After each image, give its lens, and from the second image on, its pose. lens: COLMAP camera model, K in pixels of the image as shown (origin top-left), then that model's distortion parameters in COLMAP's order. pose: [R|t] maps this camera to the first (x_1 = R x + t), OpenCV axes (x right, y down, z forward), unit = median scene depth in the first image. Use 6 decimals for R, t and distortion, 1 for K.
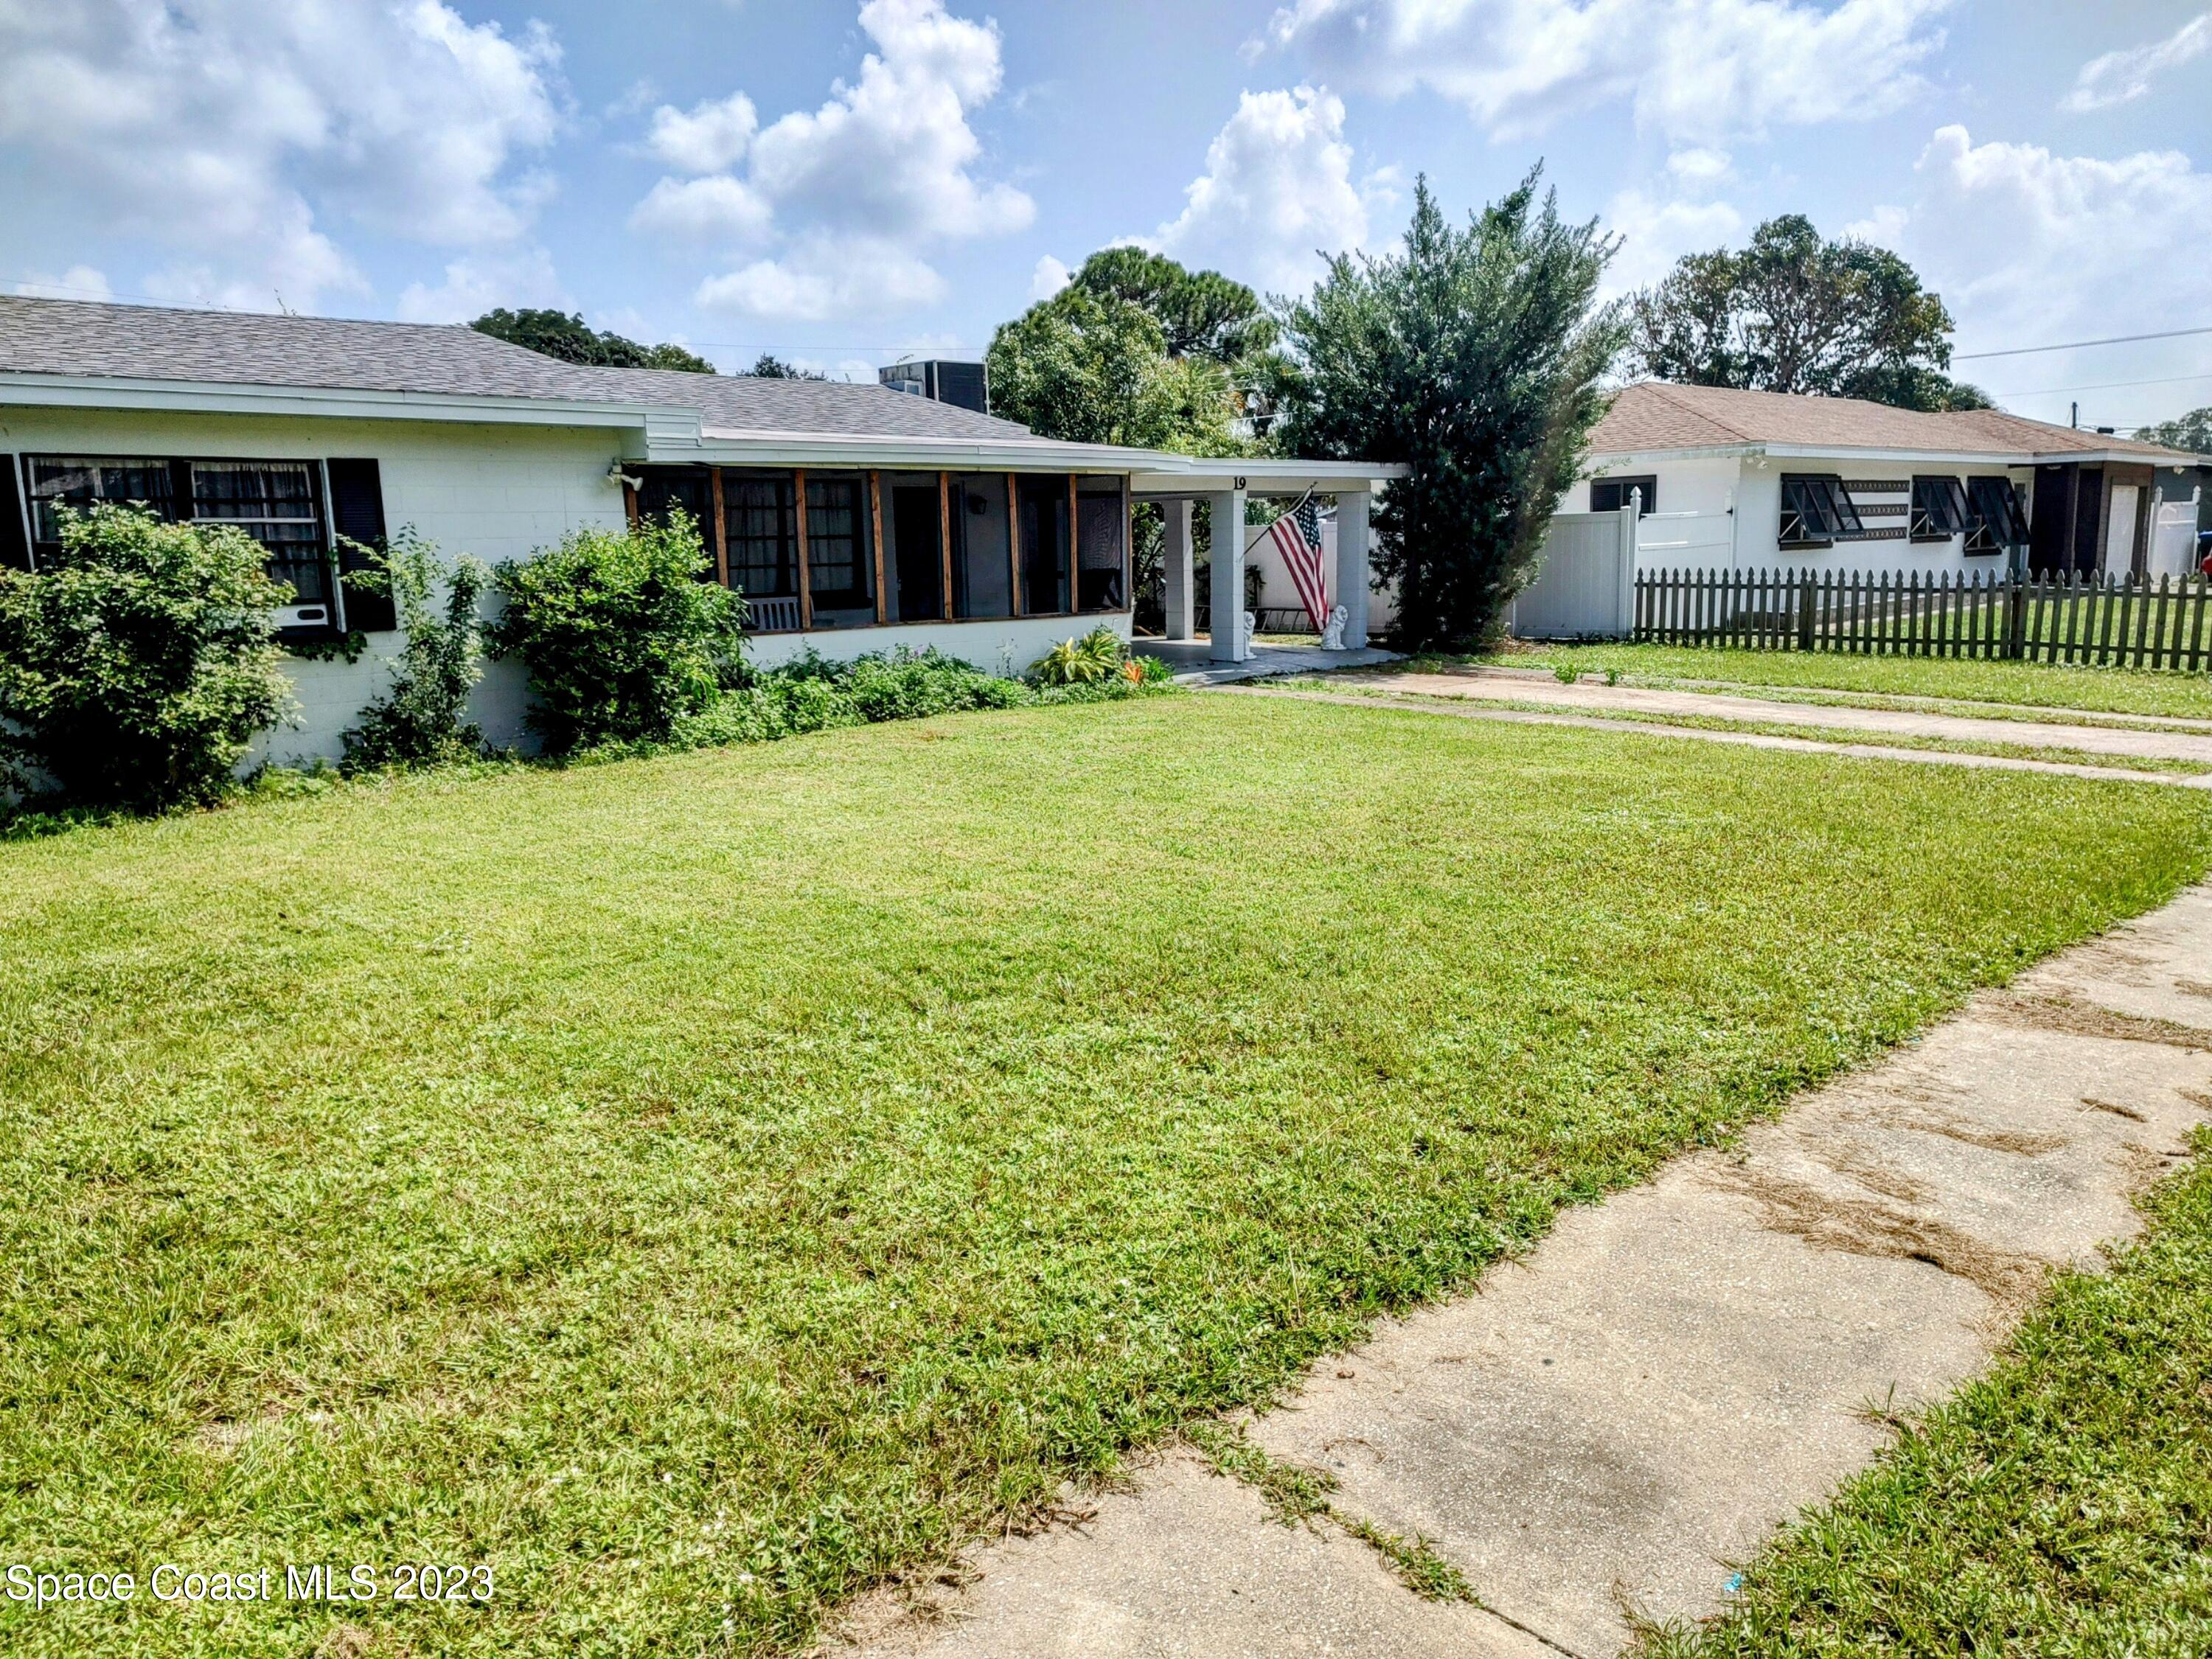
lens RADIAL K [[1575.4, 0, 1103.7], [0, 1575.4, 833.5], [0, 0, 1]] dist [0.020822, -0.018288]
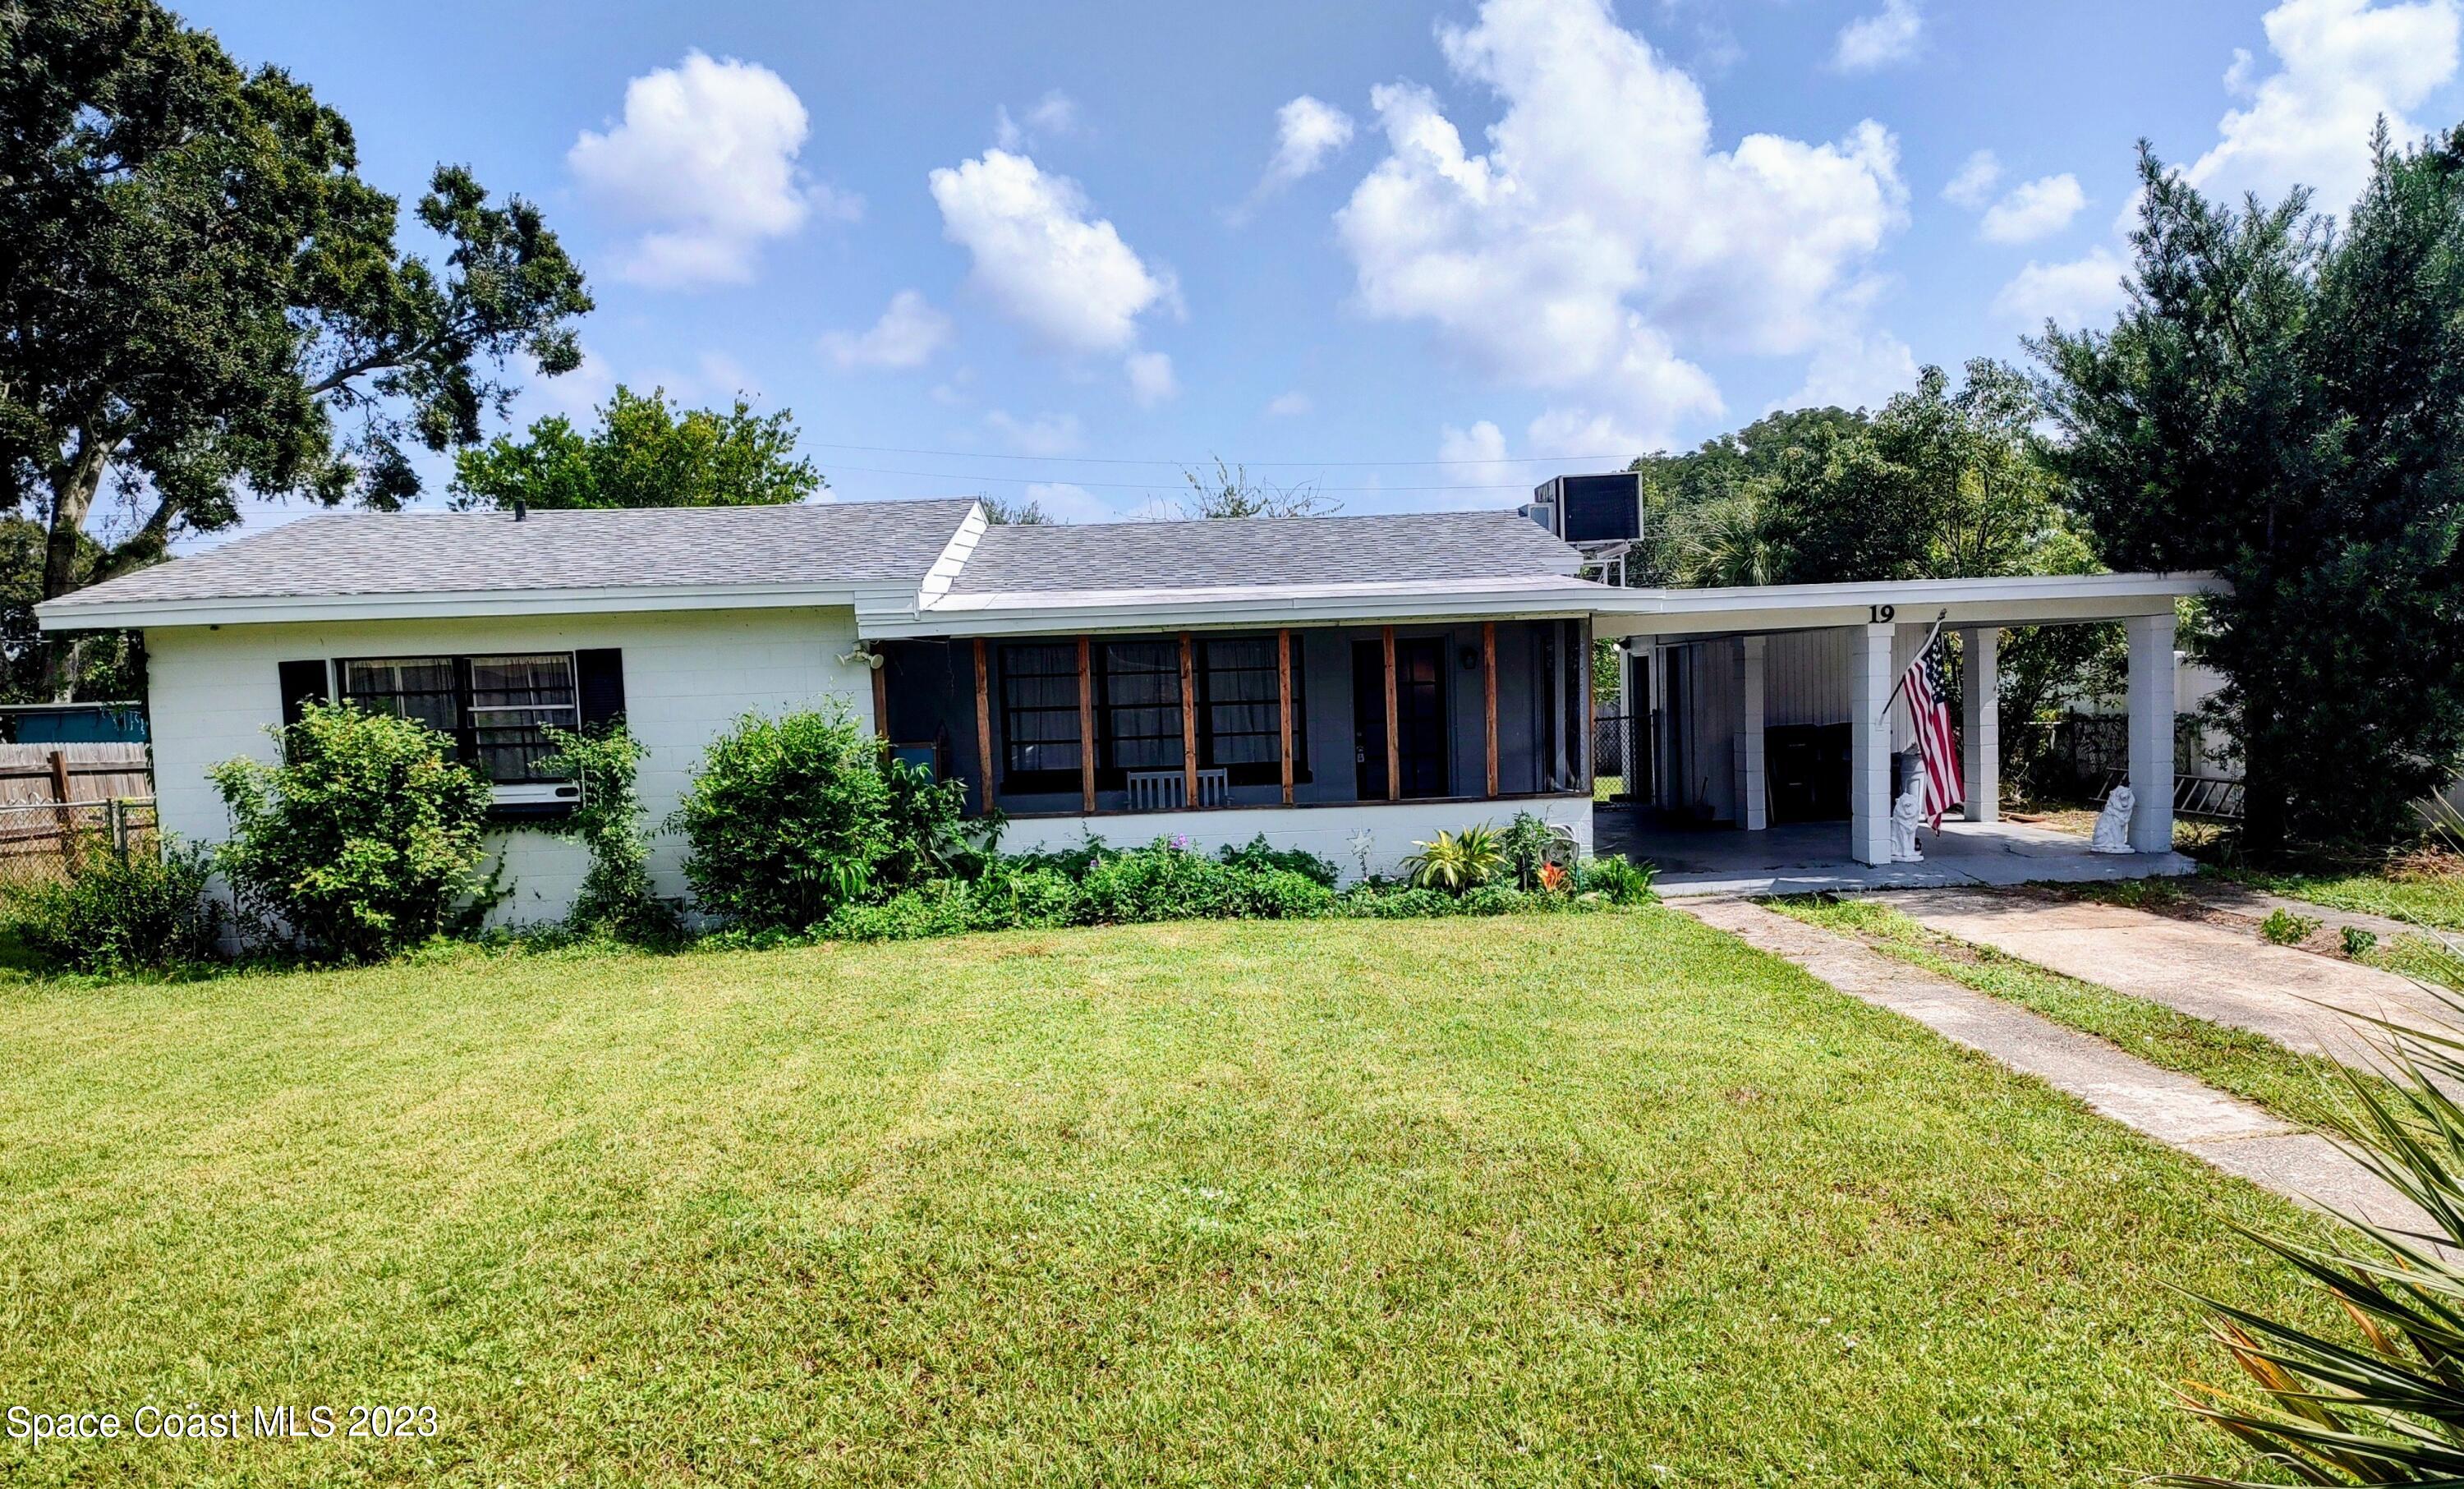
lens RADIAL K [[1802.1, 0, 1242.3], [0, 1802.1, 762.2], [0, 0, 1]] dist [0.011381, 0.001256]
pose [[0.764221, 0.008033, -0.644905, 0.518385], [-0.096486, 0.990094, -0.102005, -0.063242], [0.637697, 0.140179, 0.757425, 0.292733]]
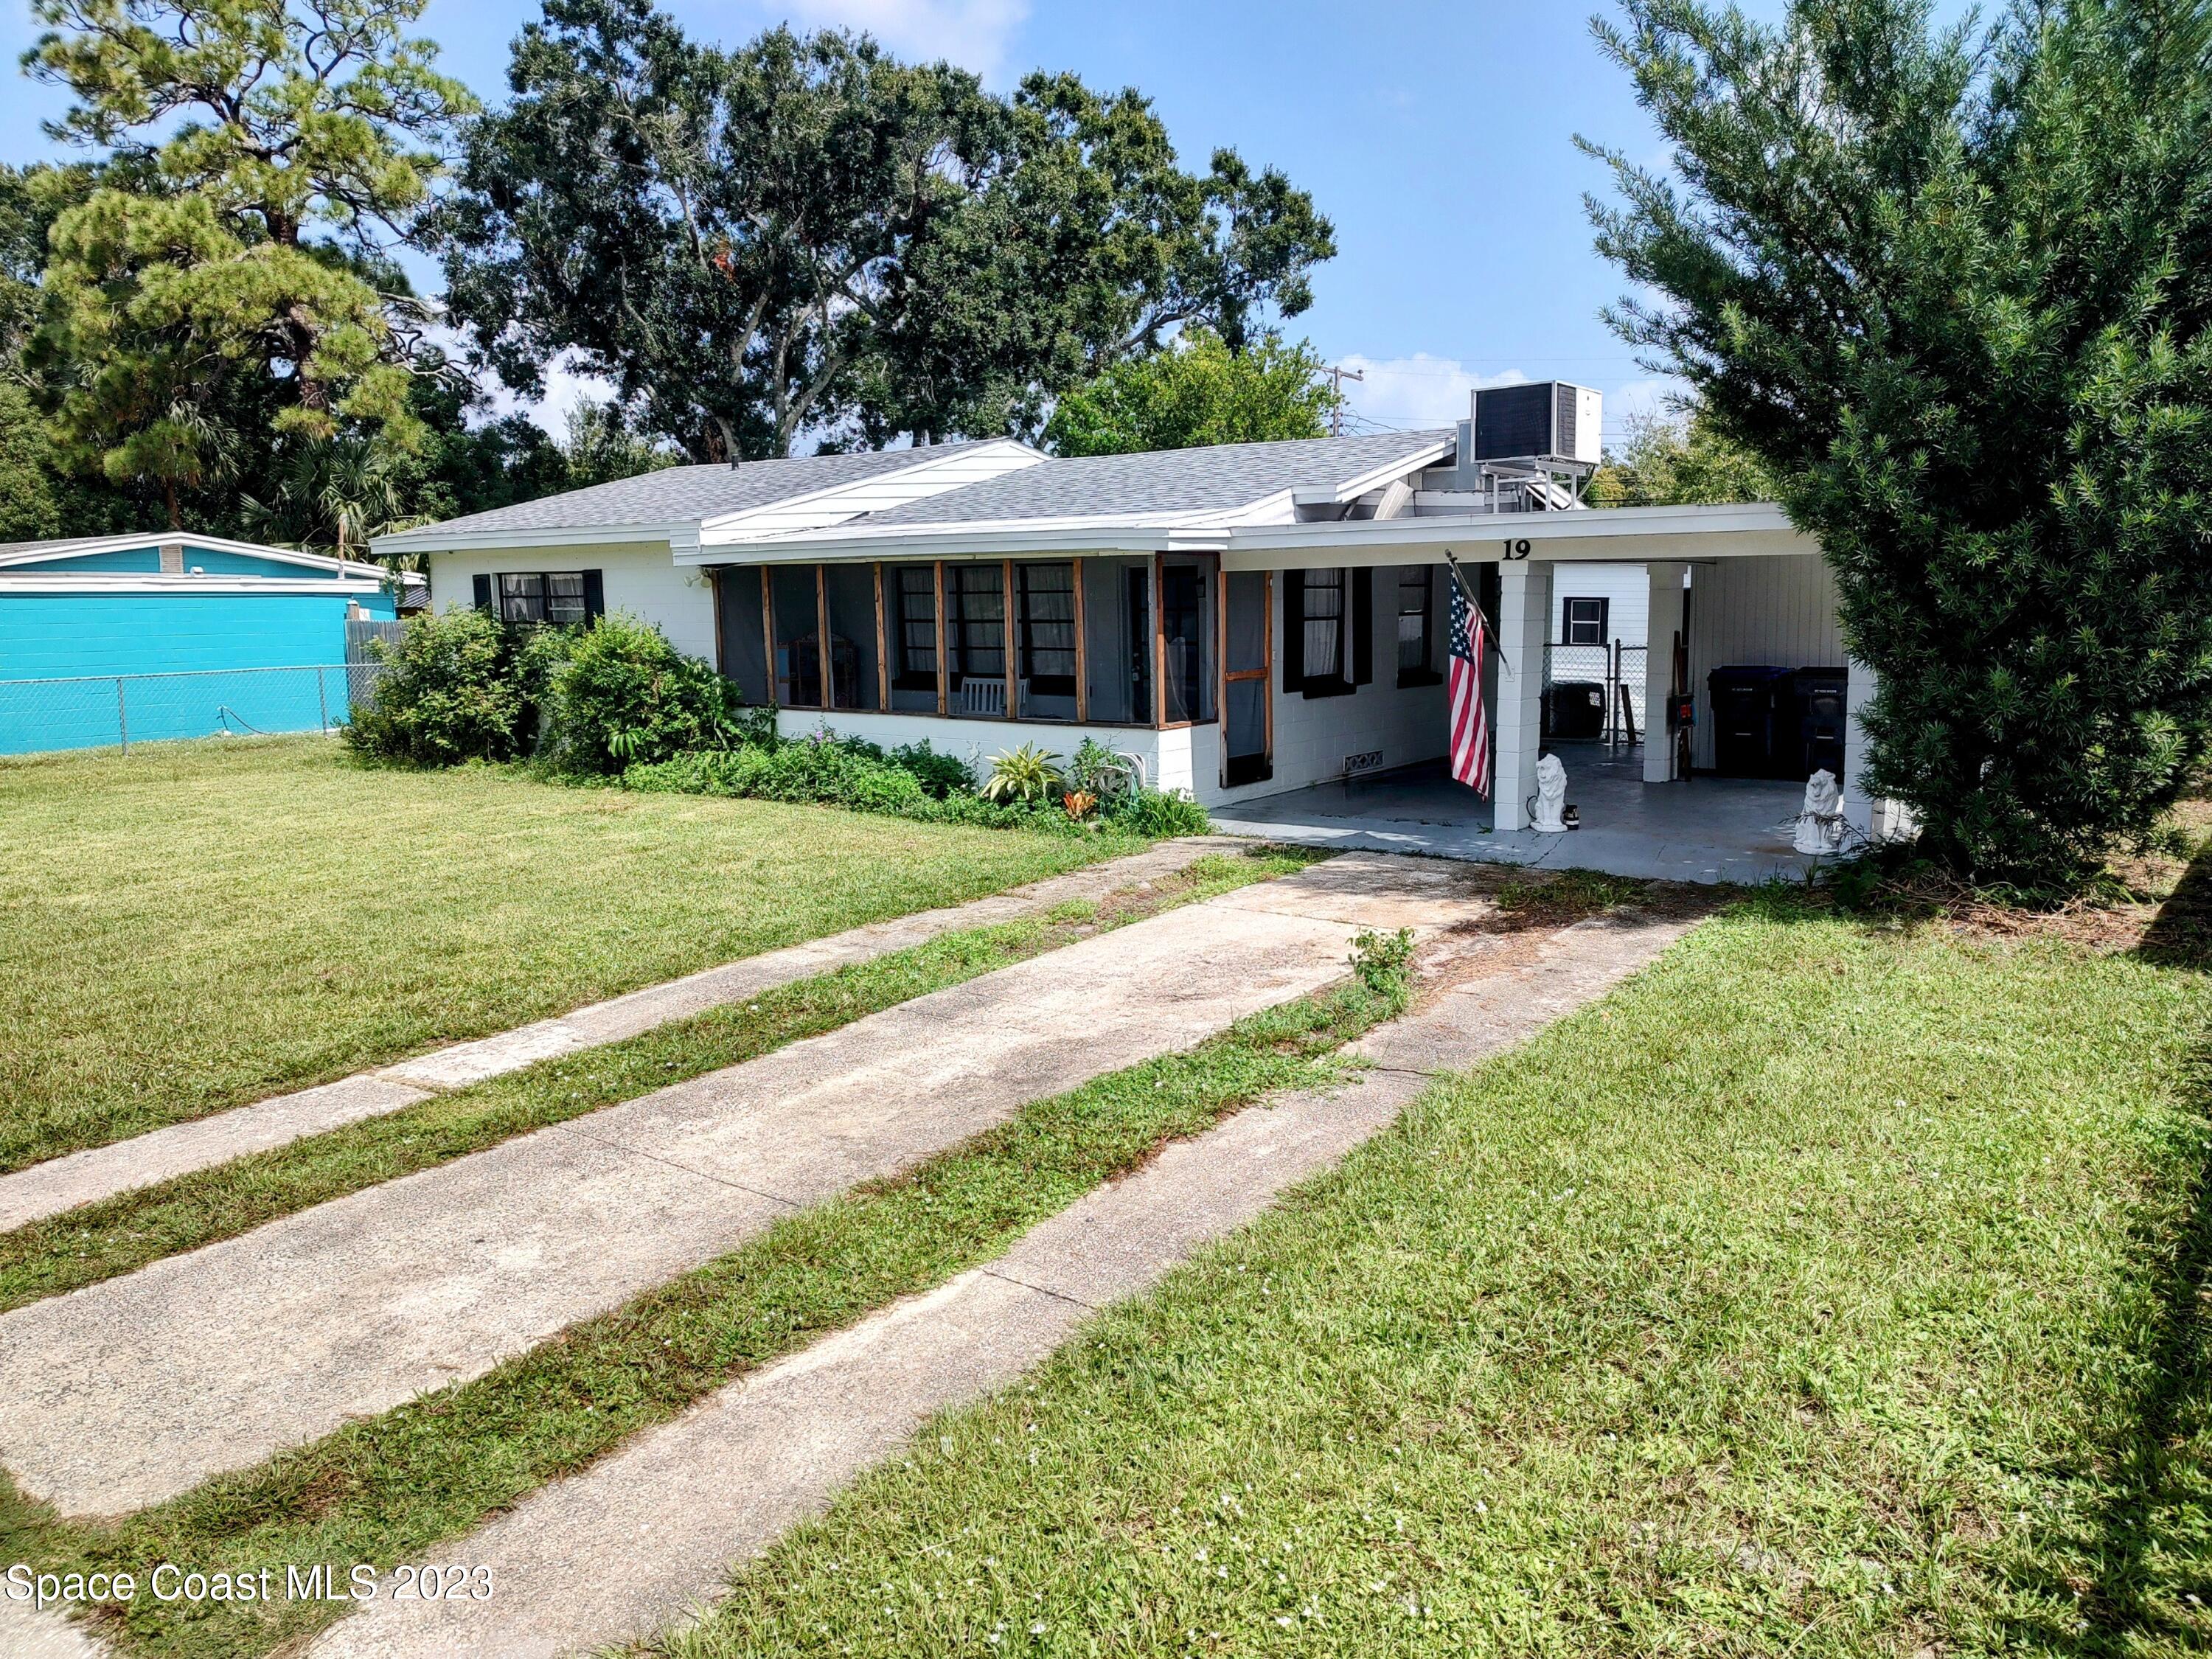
lens RADIAL K [[1575.4, 0, 1114.4], [0, 1575.4, 816.9], [0, 0, 1]] dist [0.020822, -0.018288]
pose [[0.165464, 0.144493, -0.975573, 0.913348], [-0.180964, 0.976861, 0.113991, -0.215947], [0.969471, 0.157683, 0.187783, 0.997672]]
